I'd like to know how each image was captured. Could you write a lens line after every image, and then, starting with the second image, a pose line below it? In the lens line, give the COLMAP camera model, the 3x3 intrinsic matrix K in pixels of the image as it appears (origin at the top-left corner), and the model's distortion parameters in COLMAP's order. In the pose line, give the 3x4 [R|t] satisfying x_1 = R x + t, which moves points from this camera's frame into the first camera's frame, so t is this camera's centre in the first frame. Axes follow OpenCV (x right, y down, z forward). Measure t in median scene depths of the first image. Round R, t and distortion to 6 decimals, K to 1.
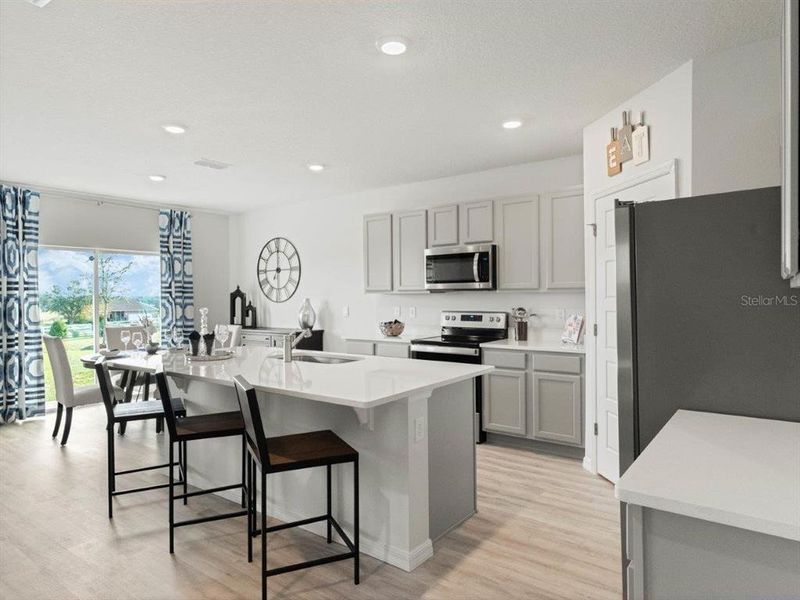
lens RADIAL K [[496.3, 0, 399.5], [0, 496.3, 300.0], [0, 0, 1]] dist [0.004560, -0.002474]
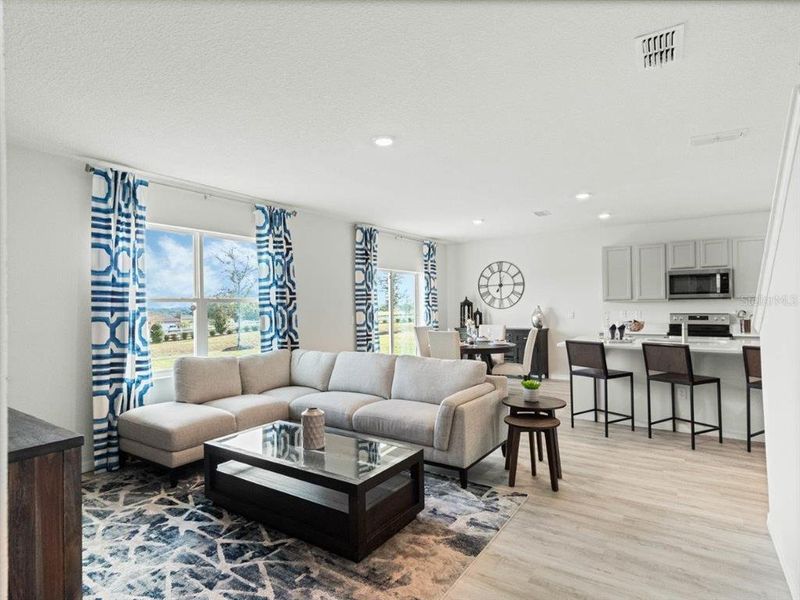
lens RADIAL K [[437.3, 0, 393.0], [0, 437.3, 301.6], [0, 0, 1]] dist [-0.000524, -0.000035]
pose [[0.999435, -0.003702, 0.033415, -0.727869], [0.004359, 0.999798, -0.019616, 0.008880], [-0.033336, 0.019750, 0.999249, -0.237321]]
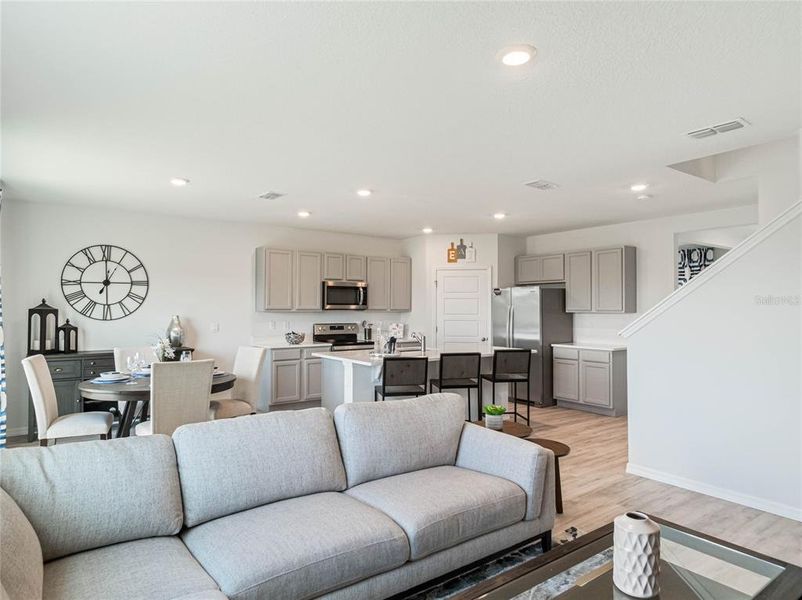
lens RADIAL K [[497.5, 0, 402.5], [0, 497.5, 301.2], [0, 0, 1]] dist [0.004560, -0.002474]
pose [[0.283924, 0.024093, 0.958544, -1.154859], [0.005379, 0.999629, -0.026719, -0.003352], [-0.958832, 0.012742, 0.283689, 0.338679]]
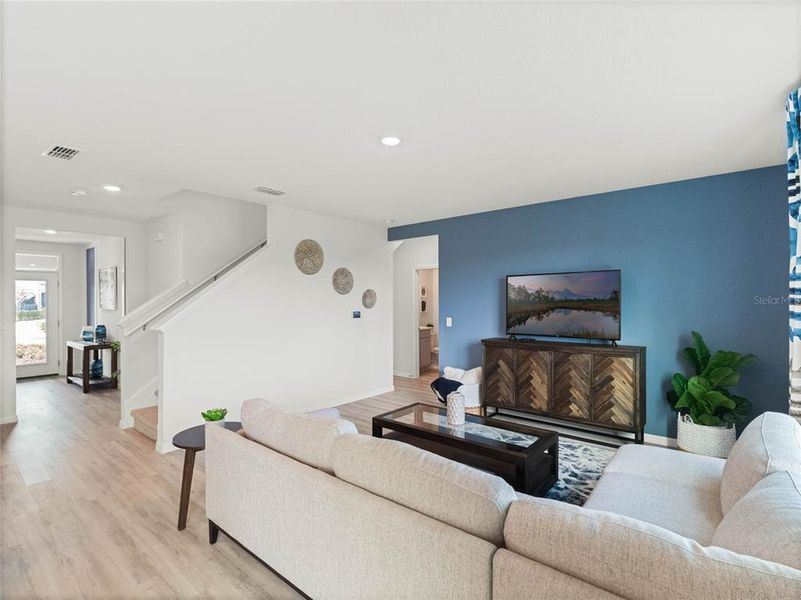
lens RADIAL K [[390.6, 0, 397.5], [0, 390.6, 300.6], [0, 0, 1]] dist [-0.000447, -0.000465]
pose [[-0.998913, 0.014327, 0.044367, -0.755120], [0.014812, 0.999834, 0.010623, -0.020302], [-0.044207, 0.011269, -0.998959, 0.866189]]
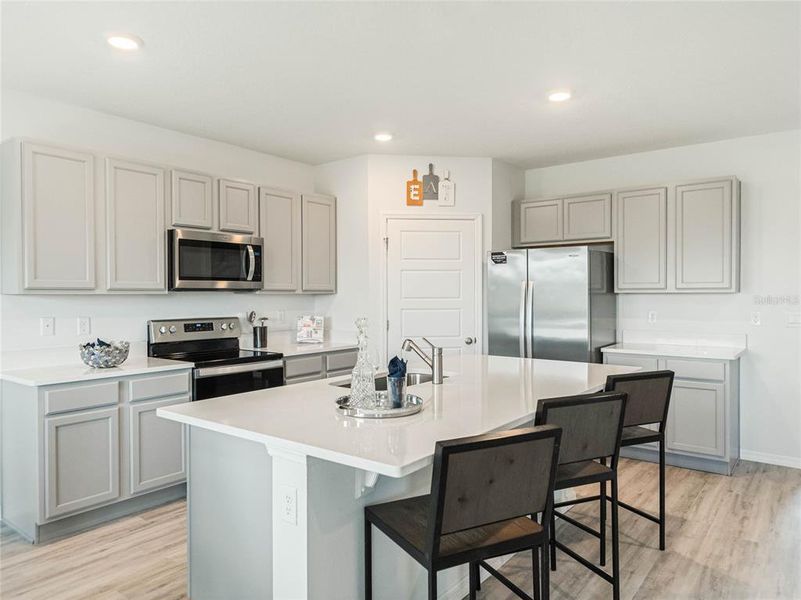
lens RADIAL K [[548.4, 0, 401.1], [0, 548.4, 298.8], [0, 0, 1]] dist [0.000172, -0.001063]
pose [[0.009899, -0.000940, 0.999951, -0.627008], [0.014266, 0.999898, 0.000798, -0.002974], [-0.999849, 0.014257, 0.009912, 0.622833]]
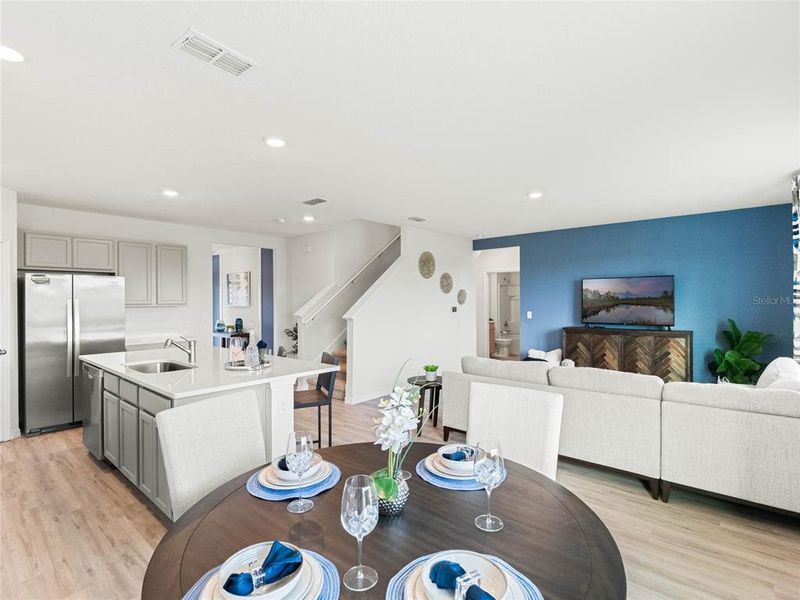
lens RADIAL K [[390.1, 0, 402.8], [0, 390.1, 298.7], [0, 0, 1]] dist [-0.000447, -0.000465]
pose [[-0.998028, 0.015592, 0.060808, -0.495626], [0.016097, 0.999840, 0.007815, -0.022817], [-0.060676, 0.008778, -0.998119, 1.173907]]
